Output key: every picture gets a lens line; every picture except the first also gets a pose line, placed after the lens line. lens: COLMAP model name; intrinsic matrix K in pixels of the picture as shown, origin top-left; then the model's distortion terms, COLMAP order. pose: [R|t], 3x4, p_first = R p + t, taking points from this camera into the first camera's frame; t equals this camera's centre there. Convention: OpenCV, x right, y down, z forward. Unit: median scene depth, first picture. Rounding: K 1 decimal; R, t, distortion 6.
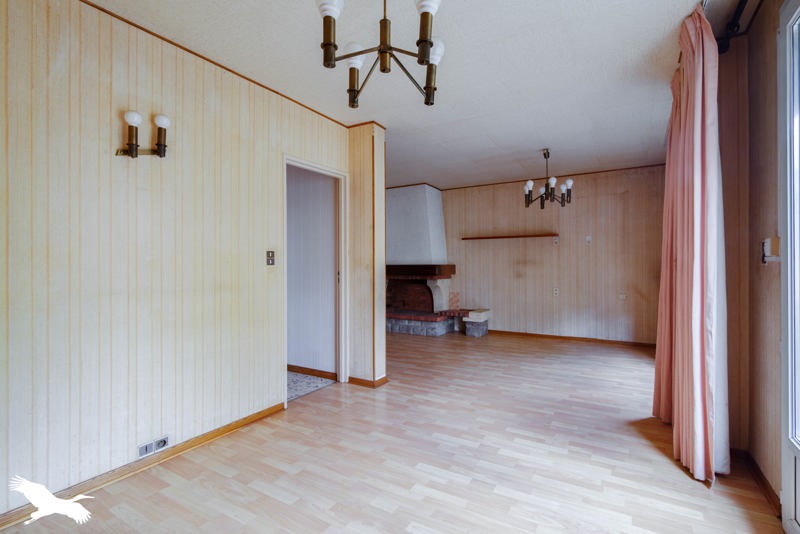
lens RADIAL K [[371.5, 0, 400.2], [0, 371.5, 261.8], [0, 0, 1]] dist [-0.004202, 0.000089]
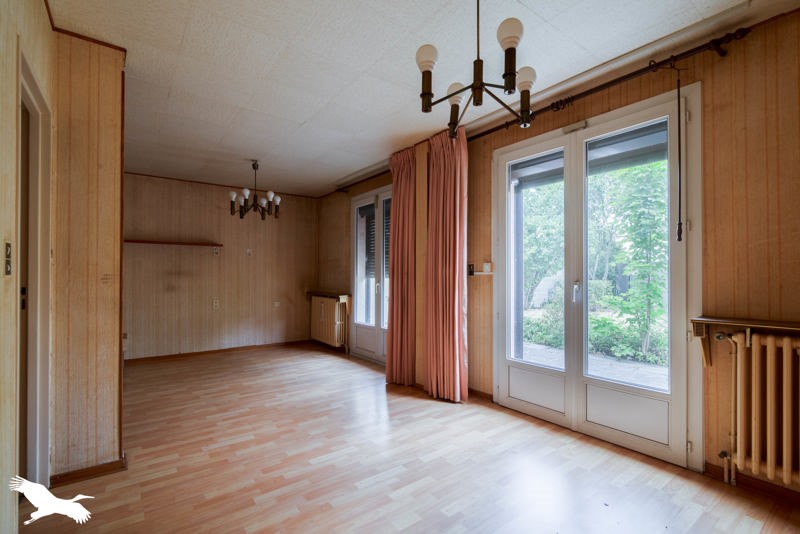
lens RADIAL K [[371.5, 0, 399.6], [0, 371.5, 275.6], [0, 0, 1]] dist [-0.004202, 0.000089]
pose [[0.375979, 0.003769, 0.926621, -0.481041], [-0.010401, 0.999946, 0.000153, 0.002438], [-0.926570, -0.009696, 0.375997, 0.326805]]
